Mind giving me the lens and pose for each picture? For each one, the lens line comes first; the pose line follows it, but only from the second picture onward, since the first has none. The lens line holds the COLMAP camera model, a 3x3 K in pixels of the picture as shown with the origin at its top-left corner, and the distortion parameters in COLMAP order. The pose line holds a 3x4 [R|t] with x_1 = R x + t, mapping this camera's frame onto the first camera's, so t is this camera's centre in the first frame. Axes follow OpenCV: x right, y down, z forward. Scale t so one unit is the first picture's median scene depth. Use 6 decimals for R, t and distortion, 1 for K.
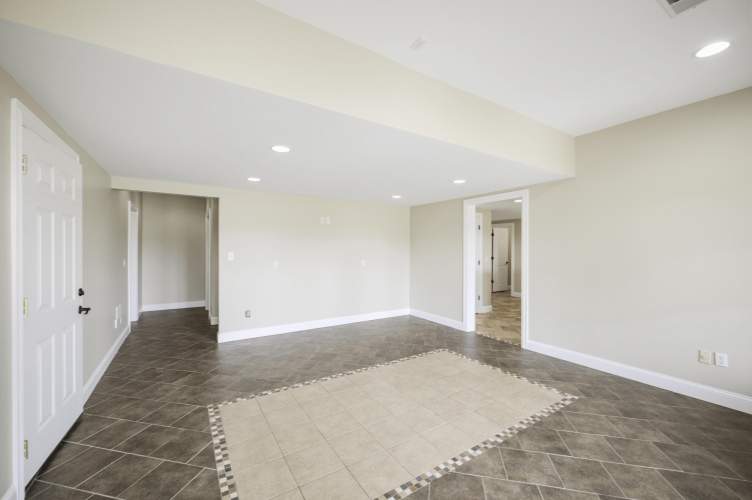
lens RADIAL K [[301.9, 0, 376.0], [0, 301.9, 250.0], [0, 0, 1]] dist [-0.000552, -0.000128]
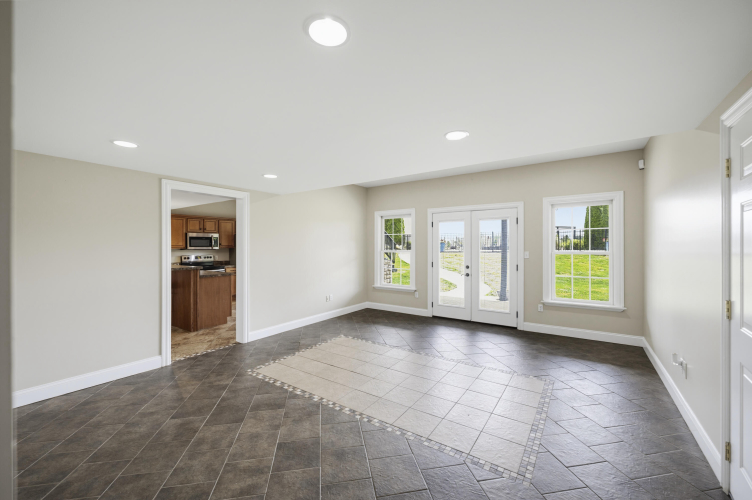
lens RADIAL K [[301.9, 0, 376.0], [0, 301.9, 250.0], [0, 0, 1]] dist [-0.000552, -0.000128]
pose [[-0.388095, -0.012361, 0.921536, -0.674819], [0.000530, 0.999907, 0.013636, -0.012984], [-0.921619, 0.005780, -0.388053, 1.018396]]
